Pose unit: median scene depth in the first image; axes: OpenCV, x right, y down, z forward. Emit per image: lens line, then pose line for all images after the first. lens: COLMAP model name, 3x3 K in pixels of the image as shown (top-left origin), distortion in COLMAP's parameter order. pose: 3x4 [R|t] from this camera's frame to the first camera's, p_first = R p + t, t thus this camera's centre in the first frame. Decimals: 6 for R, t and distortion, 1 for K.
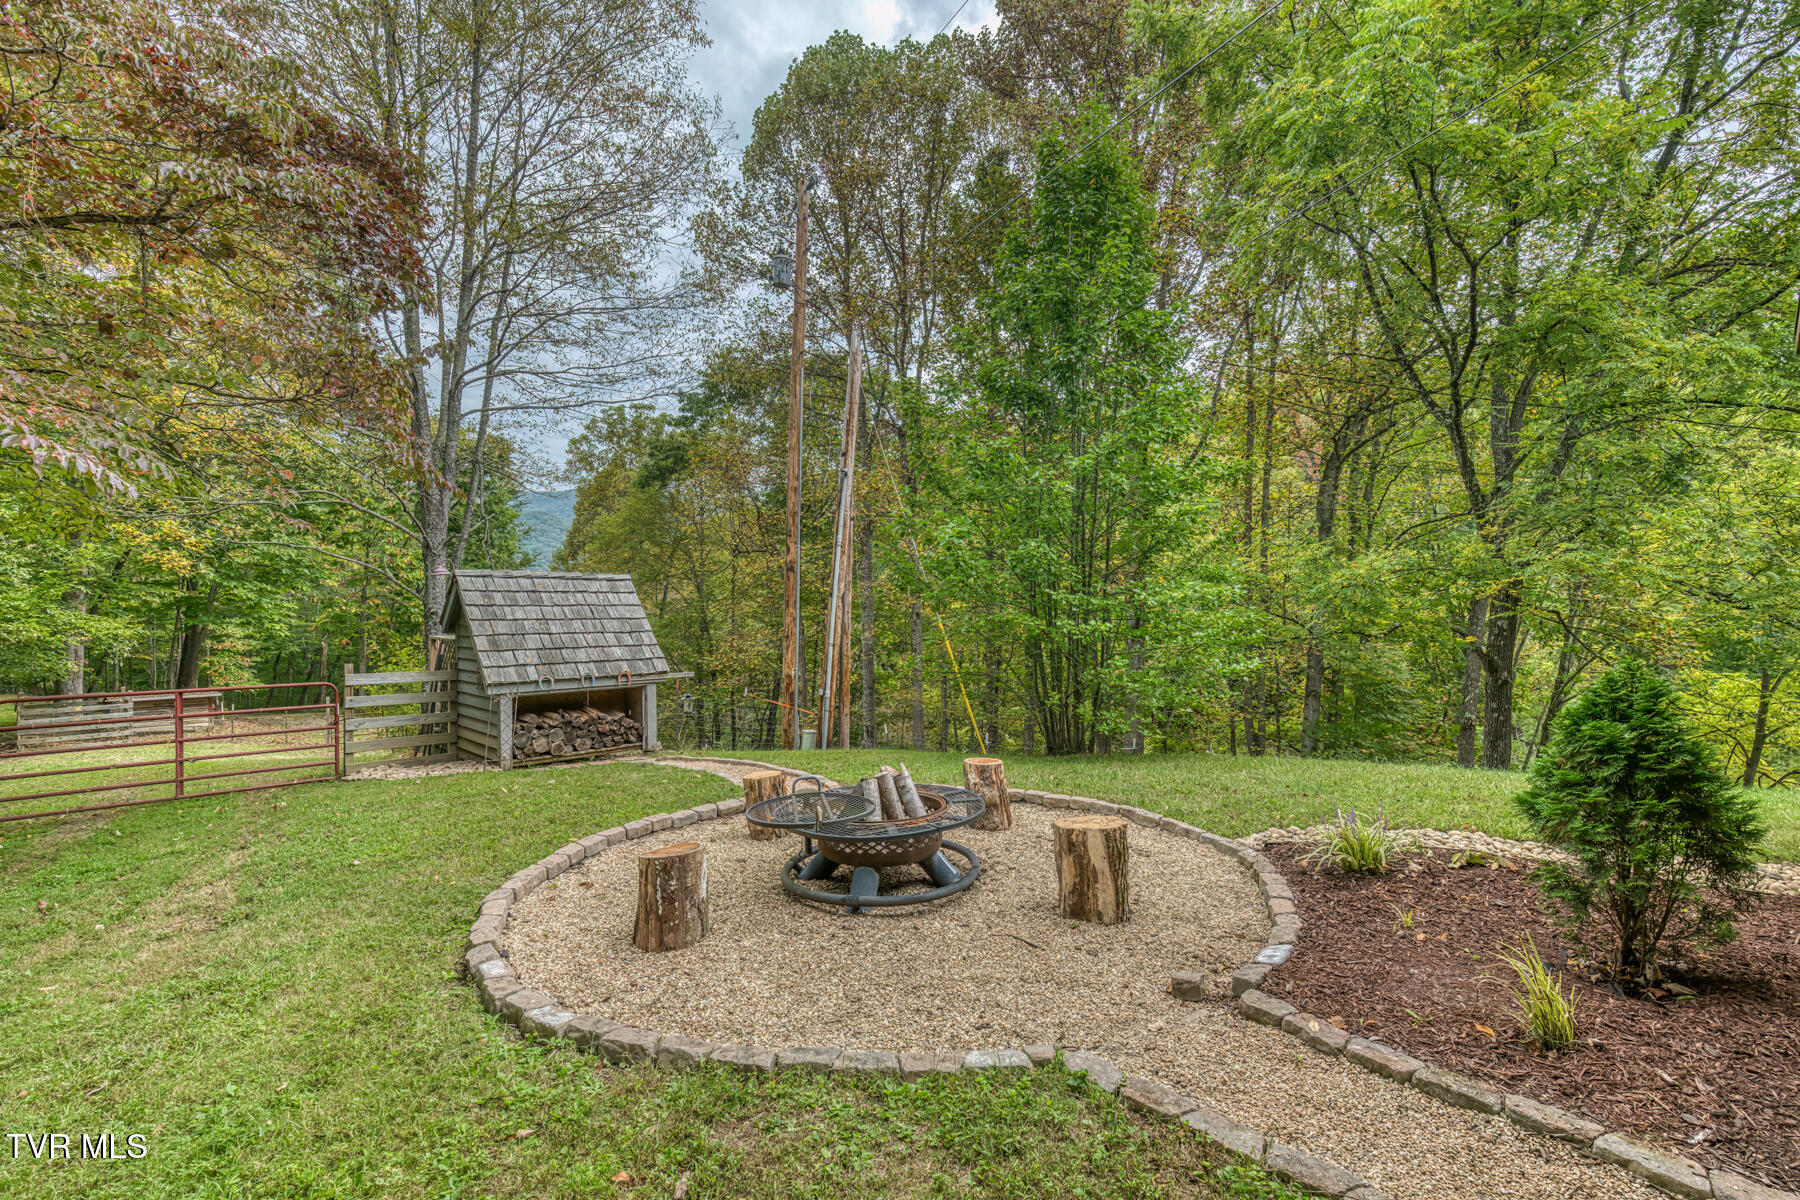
lens RADIAL K [[771.8, 0, 895.8], [0, 771.8, 602.9], [0, 0, 1]] dist [-0.007061, -0.002272]
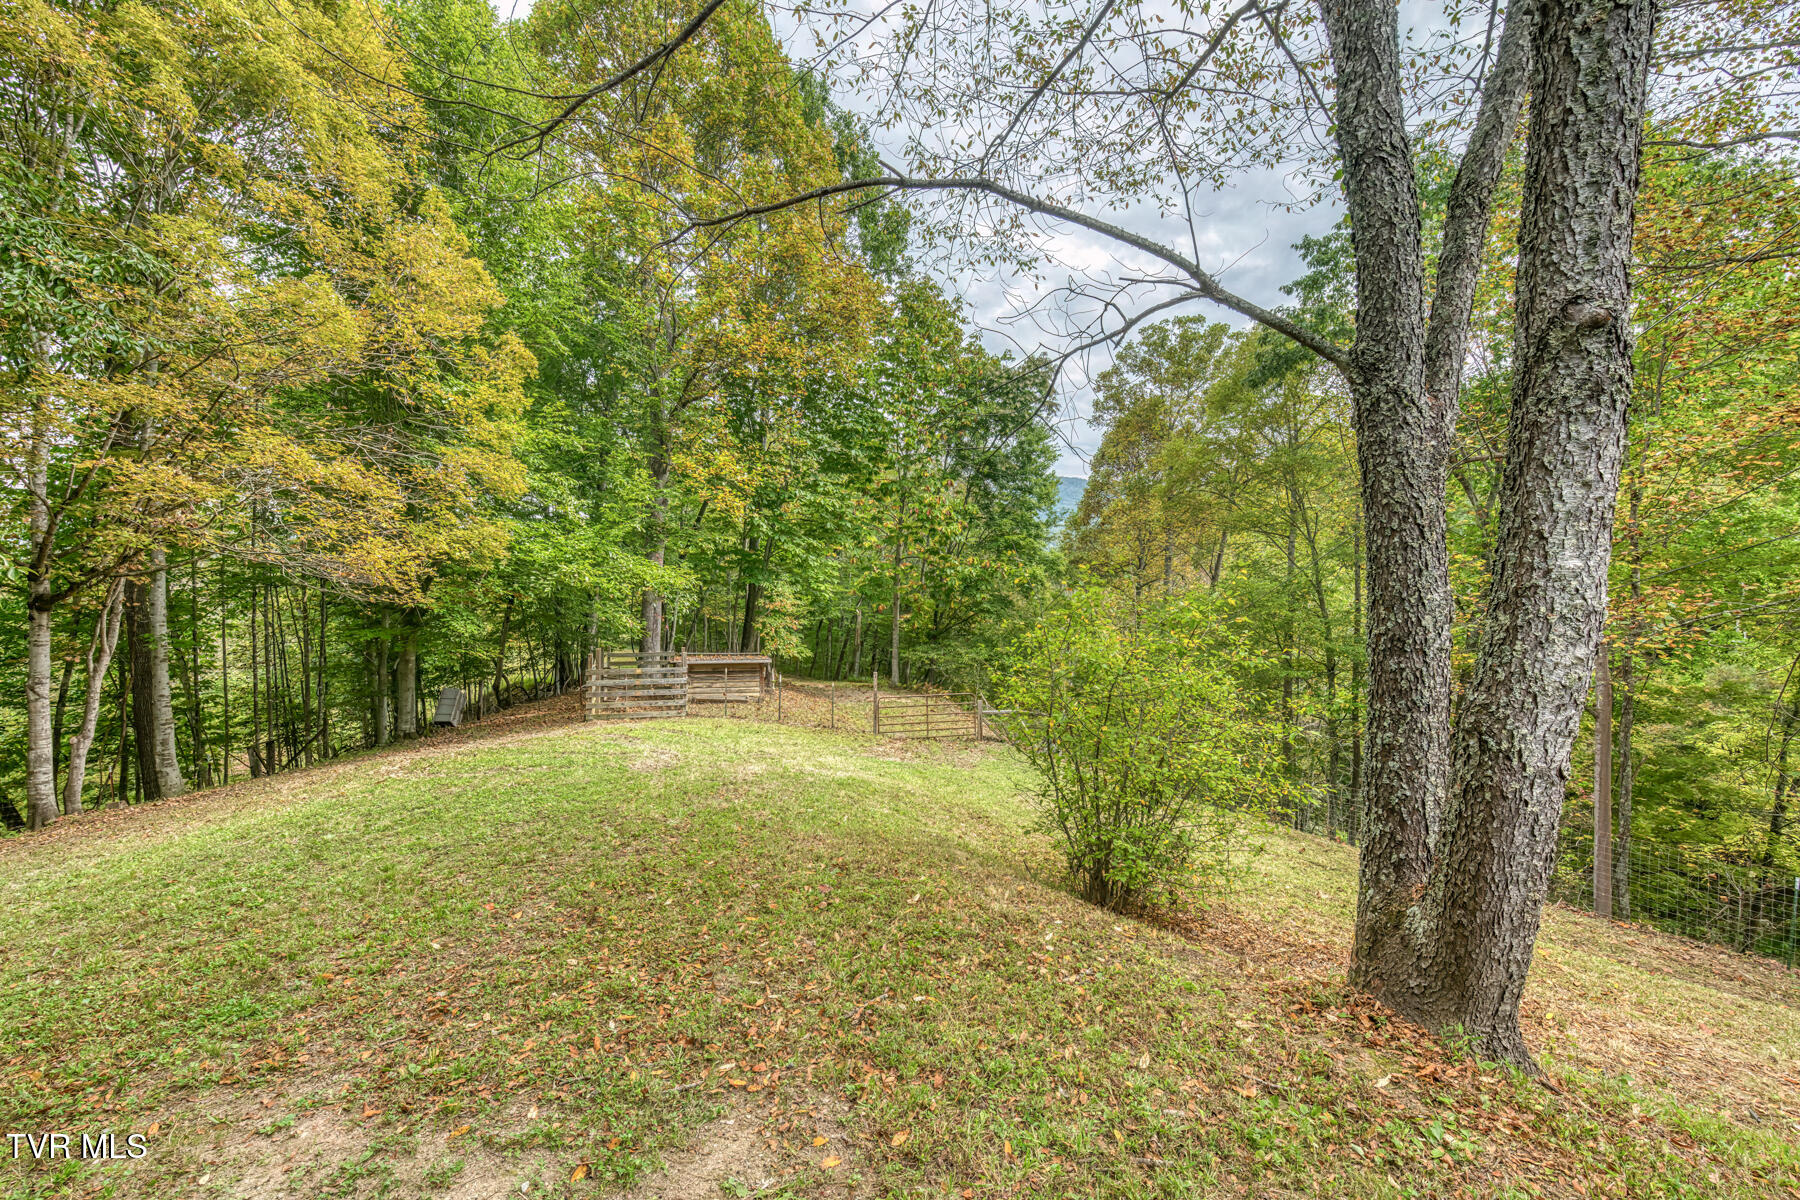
lens RADIAL K [[771.8, 0, 896.5], [0, 771.8, 599.8], [0, 0, 1]] dist [-0.007061, -0.002272]
pose [[0.839175, 0.015117, -0.543651, -0.312933], [-0.006474, 0.999820, 0.017808, 0.036639], [0.543823, -0.011424, 0.839122, 0.374939]]
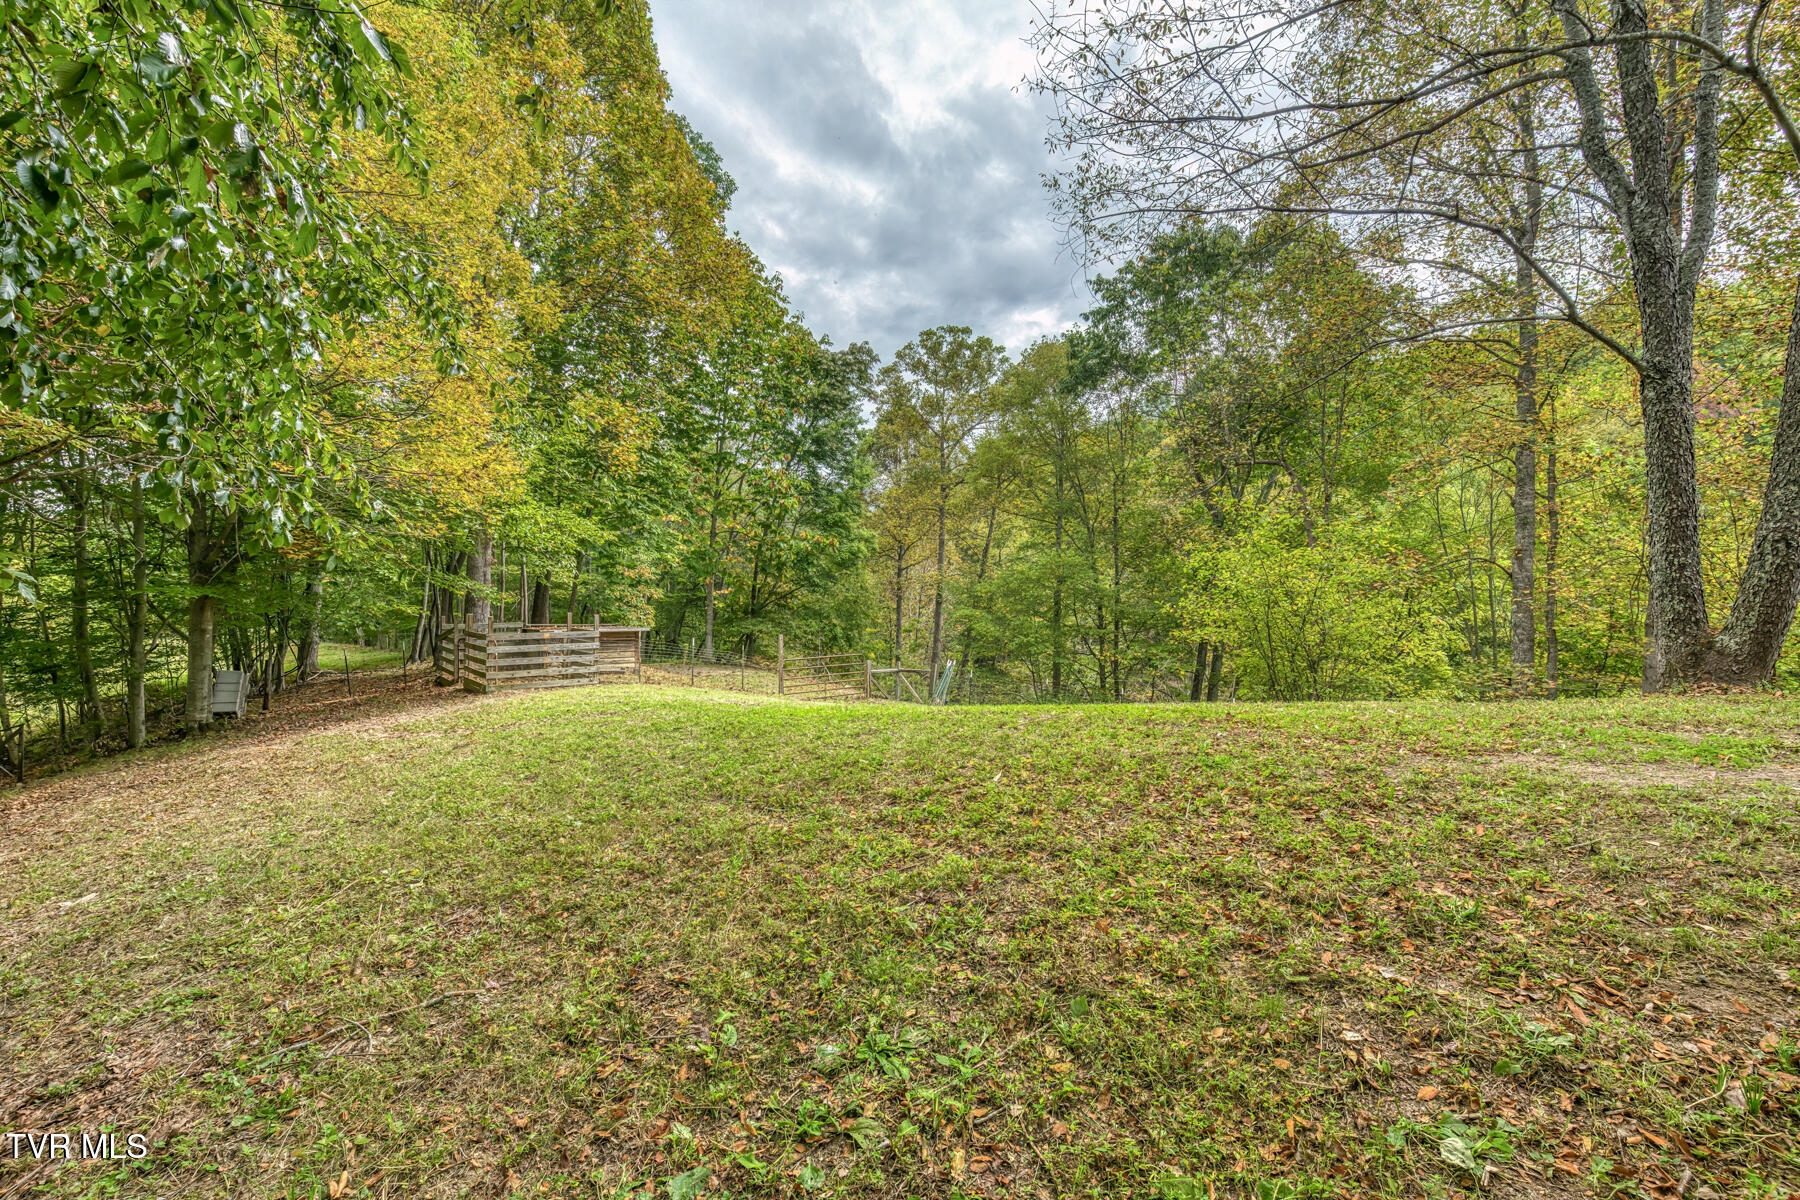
lens RADIAL K [[771.8, 0, 914.9], [0, 771.8, 597.0], [0, 0, 1]] dist [-0.007061, -0.002272]
pose [[0.988767, 0.016345, -0.148567, -0.512158], [-0.013735, 0.999733, 0.018577, 0.070189], [0.148831, -0.016328, 0.988728, 0.250246]]
